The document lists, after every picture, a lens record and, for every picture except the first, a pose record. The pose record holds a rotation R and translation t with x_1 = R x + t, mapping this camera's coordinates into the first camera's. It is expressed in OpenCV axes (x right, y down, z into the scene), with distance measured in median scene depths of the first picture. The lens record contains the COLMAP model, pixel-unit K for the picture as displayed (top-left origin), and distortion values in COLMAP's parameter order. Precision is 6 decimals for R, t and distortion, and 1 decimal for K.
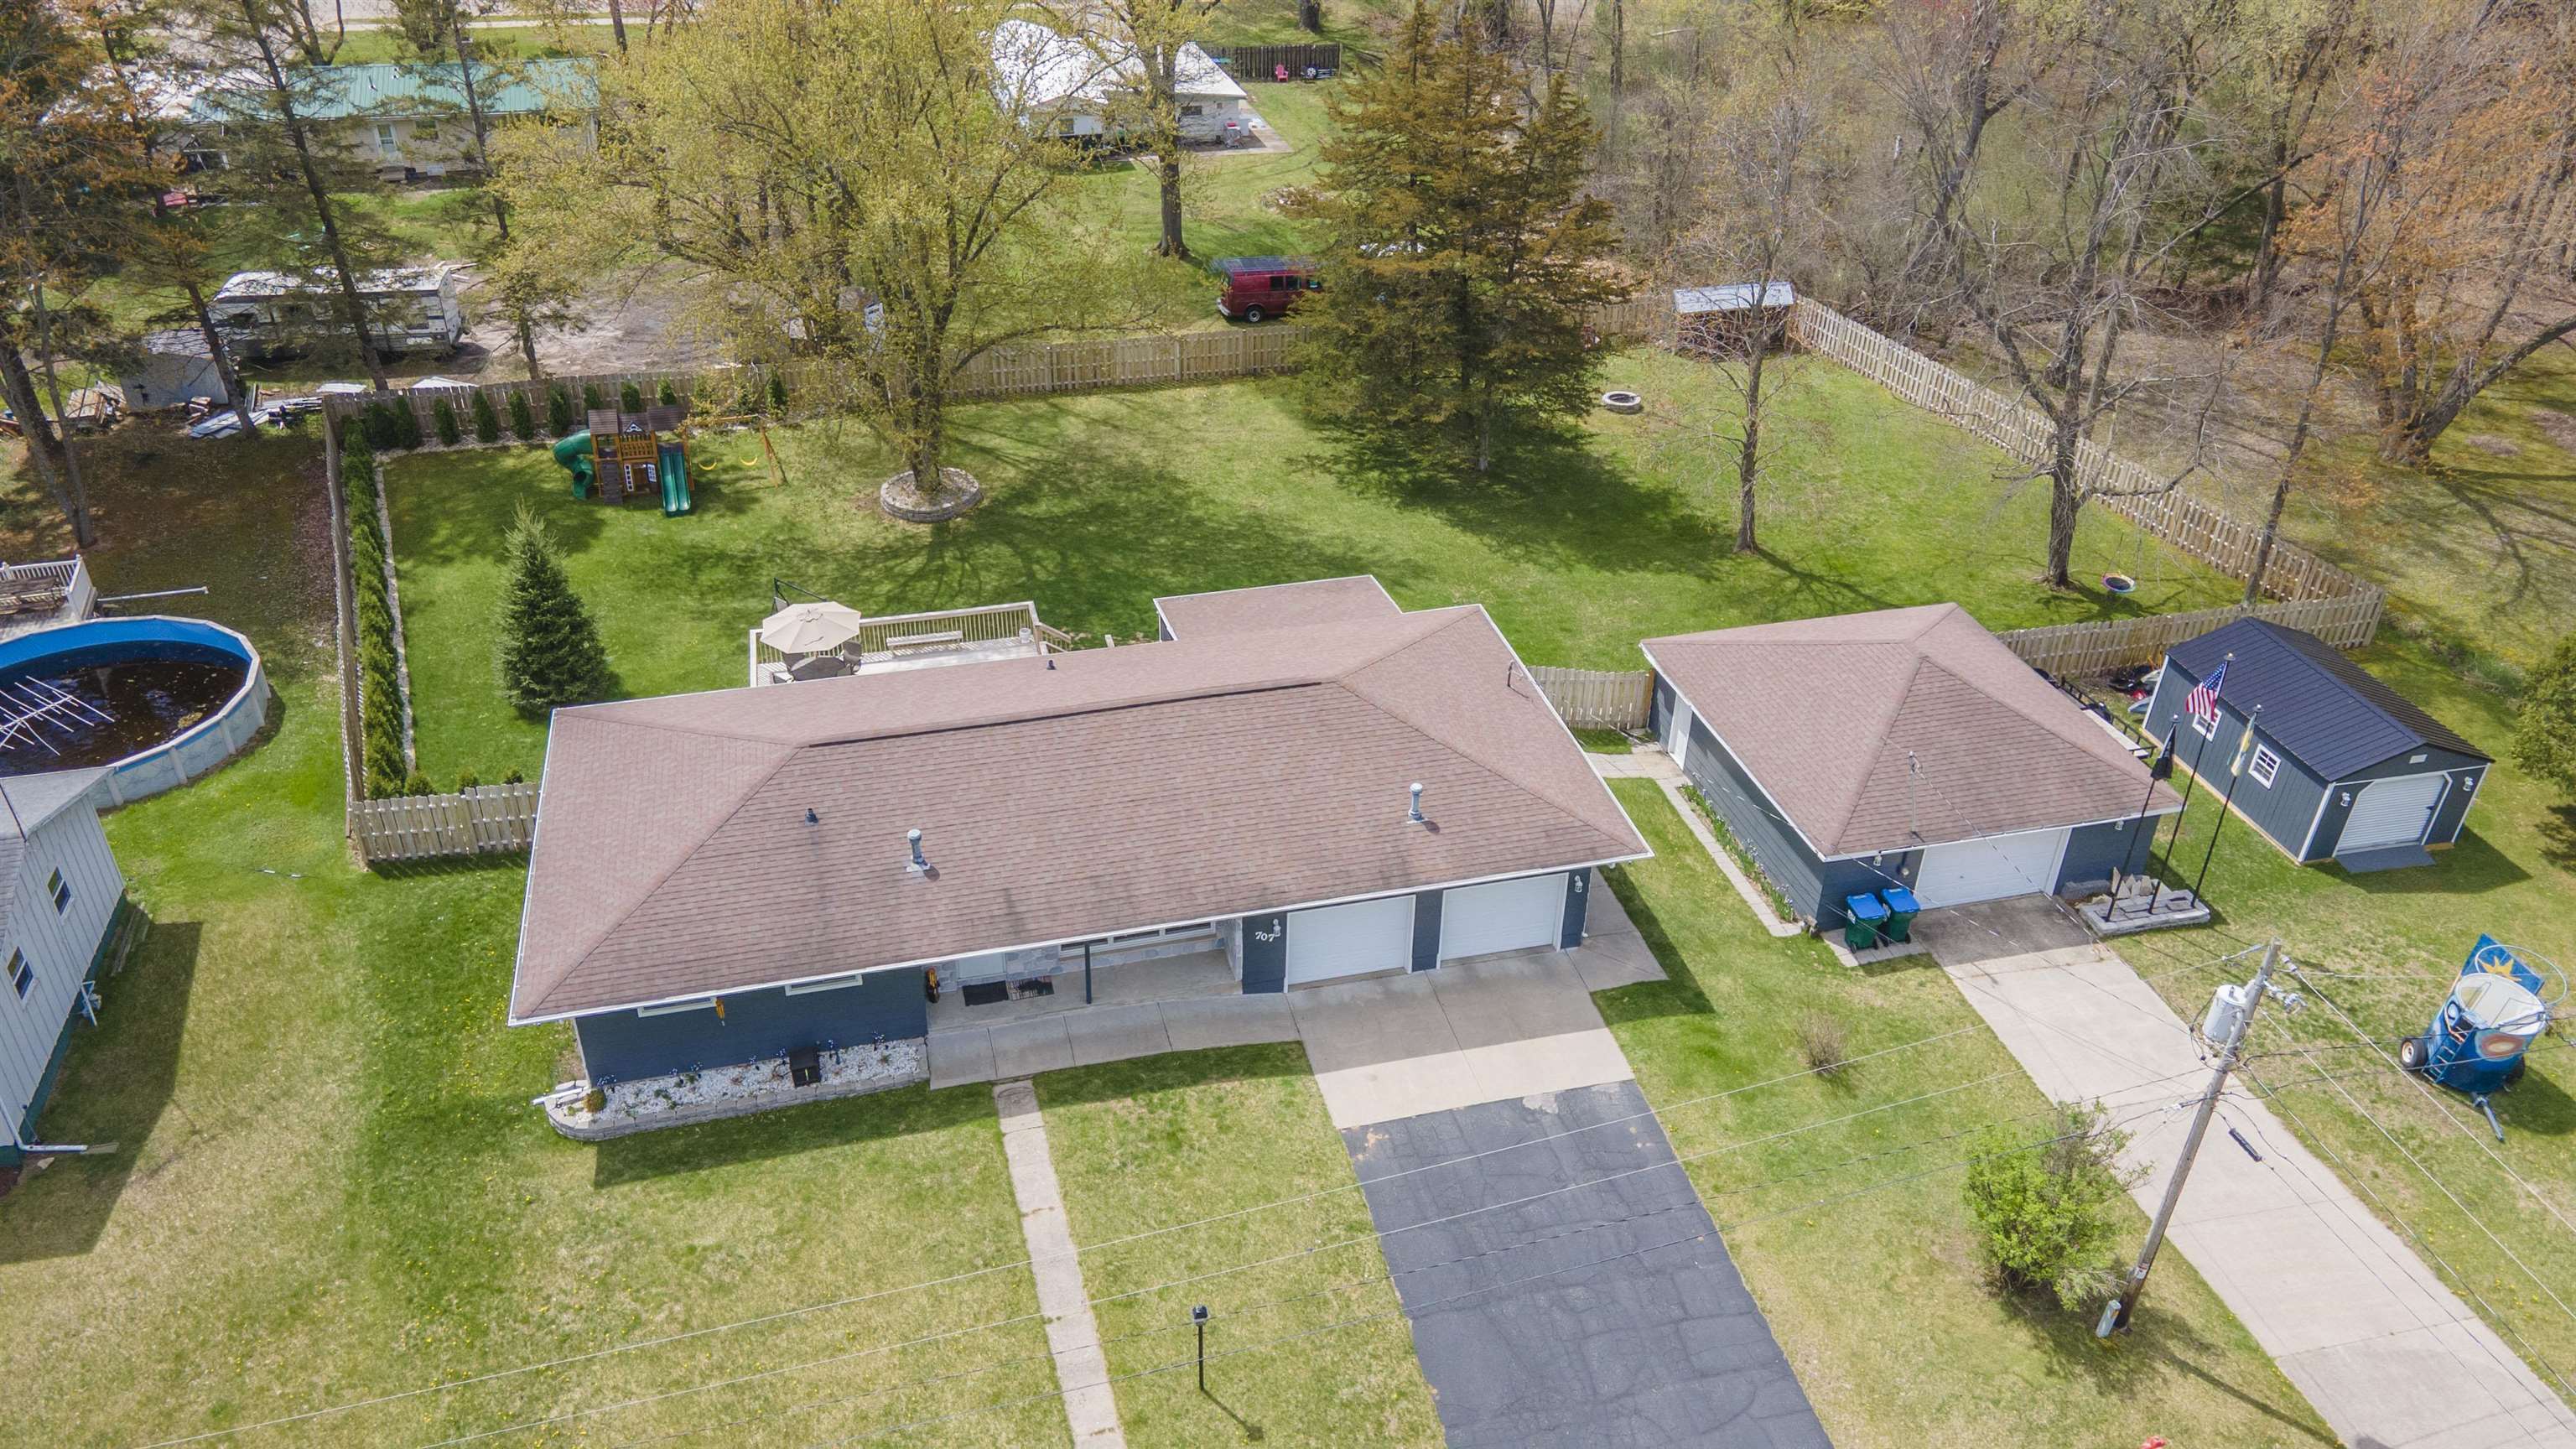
lens RADIAL K [[1862.7, 0, 1275.8], [0, 1862.7, 722.1], [0, 0, 1]] dist [0.029570, 0.004860]
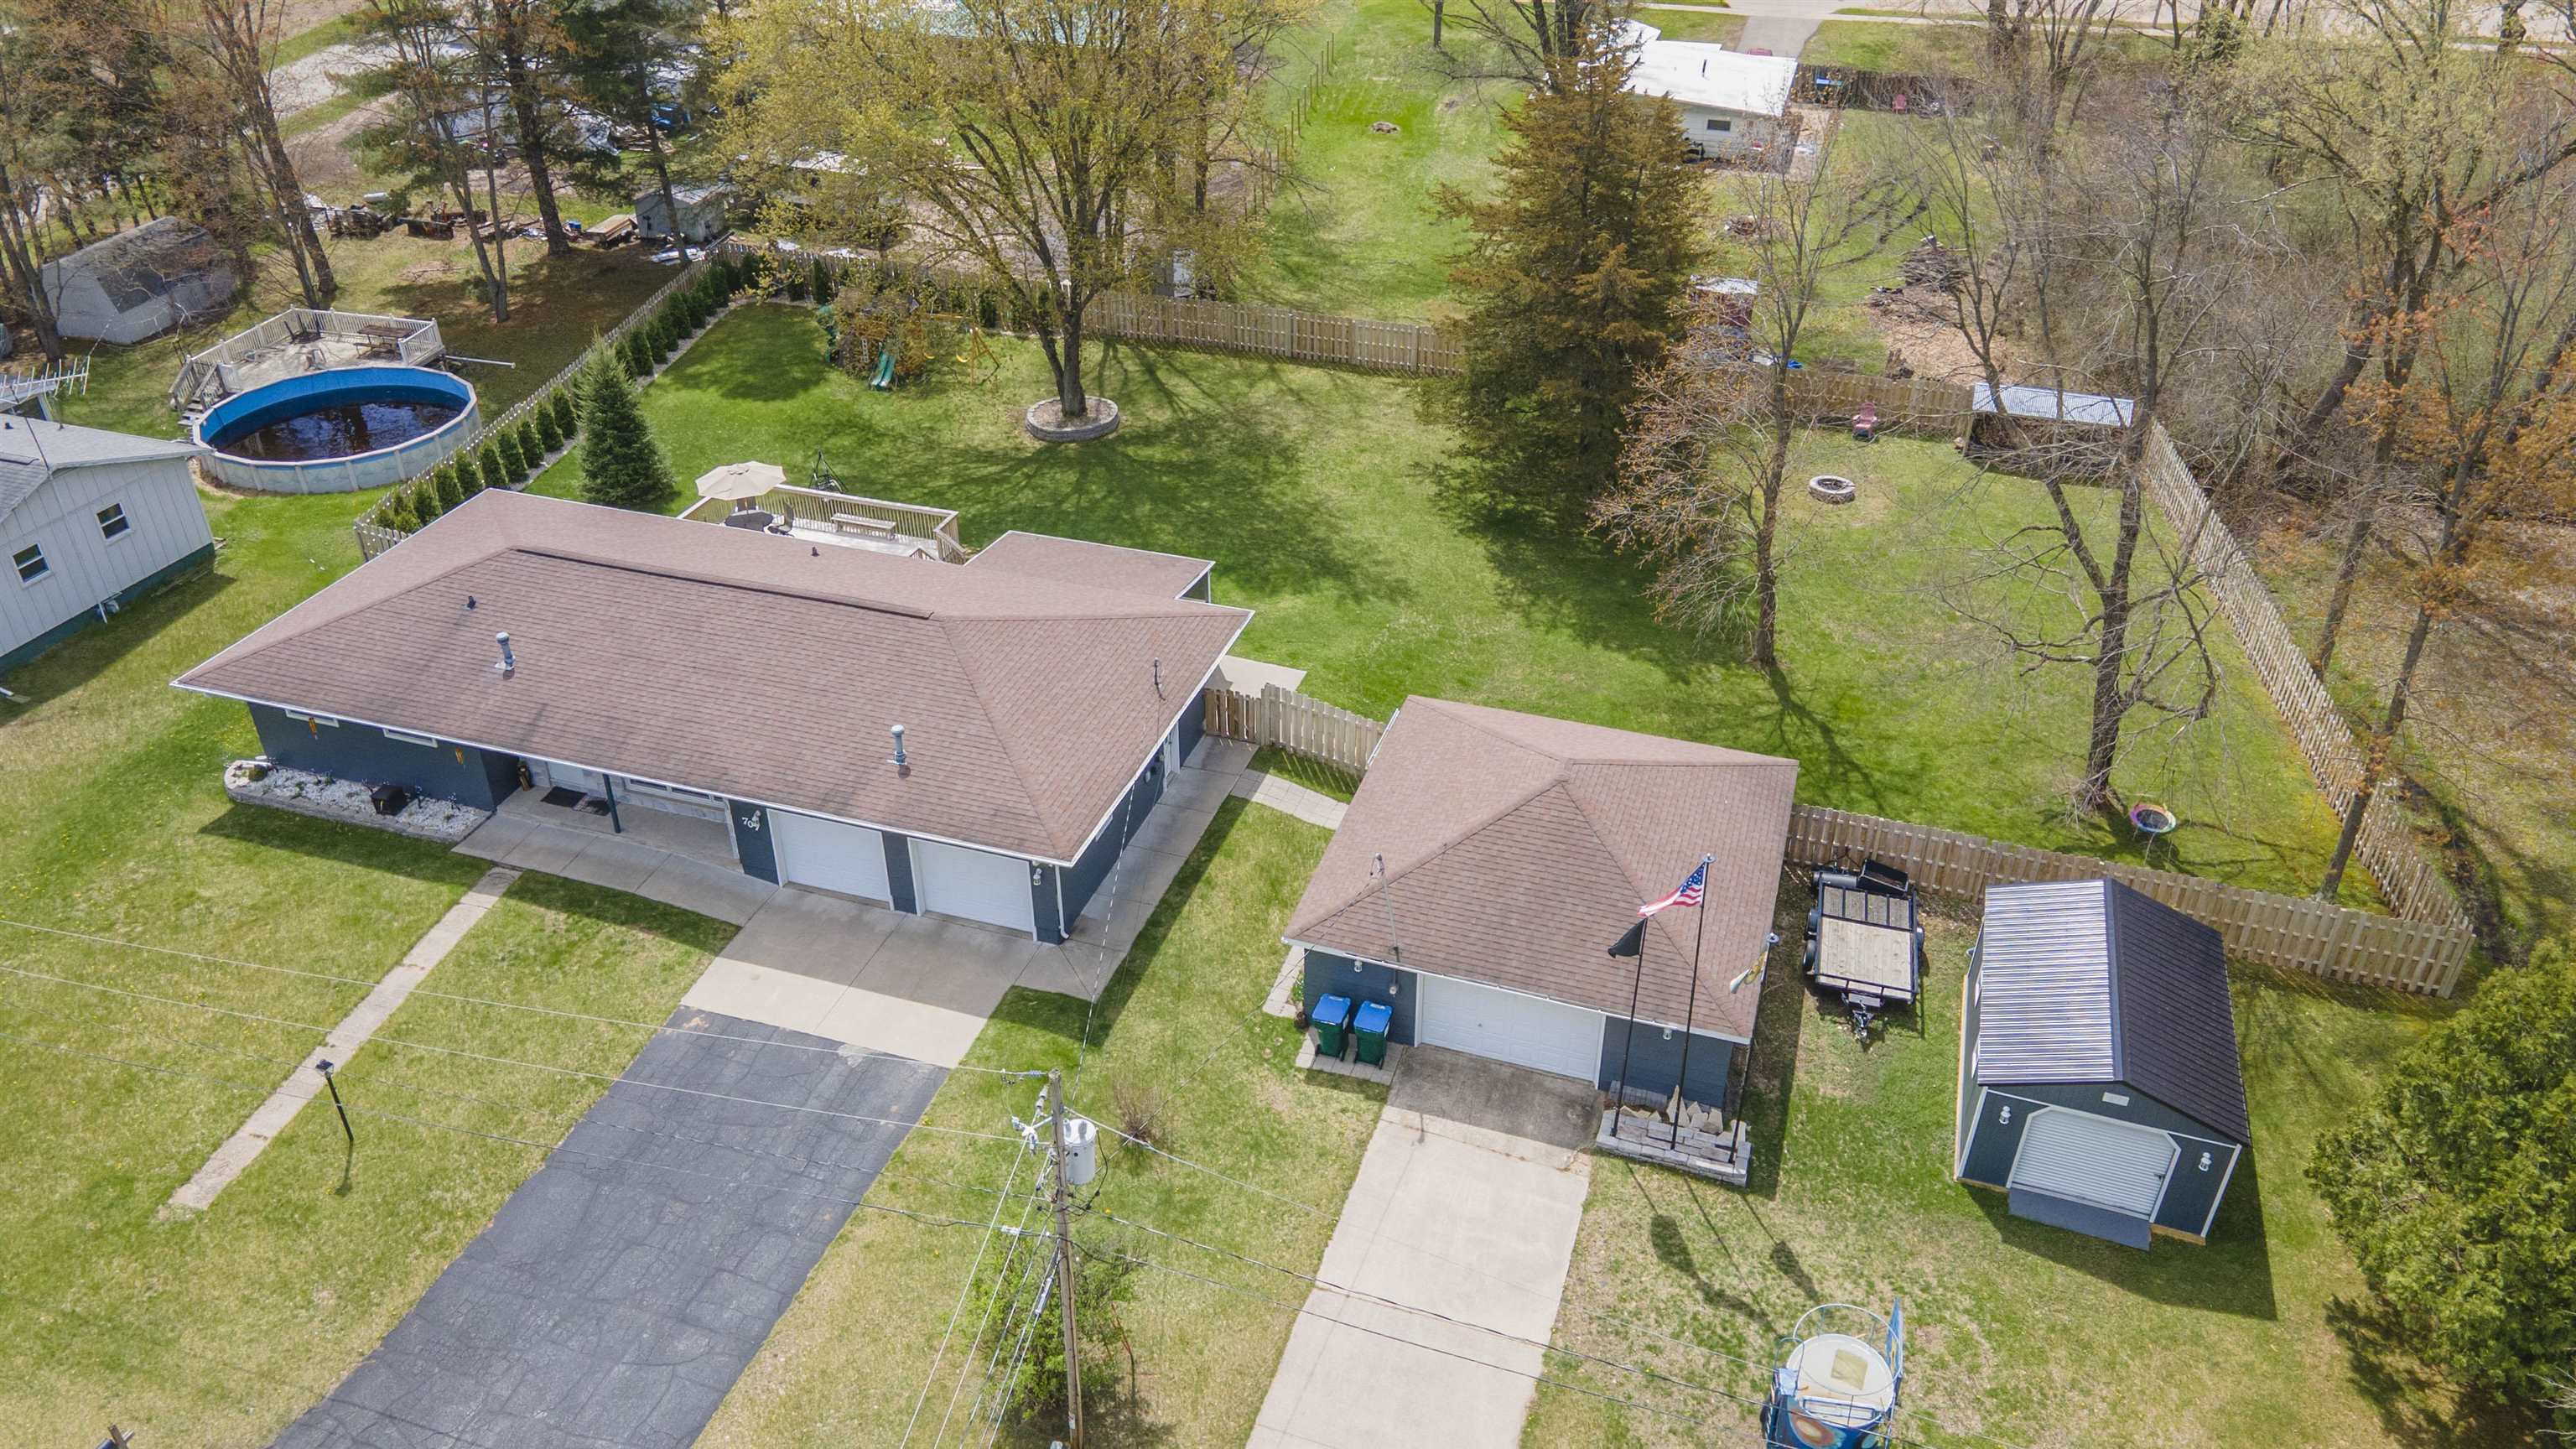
lens RADIAL K [[1862.7, 0, 1275.8], [0, 1862.7, 722.1], [0, 0, 1]] dist [0.029570, 0.004860]
pose [[0.841351, 0.276304, -0.464527, 0.629635], [-0.277388, 0.958374, 0.067643, -0.082683], [0.463881, 0.071942, 0.882972, 0.170745]]
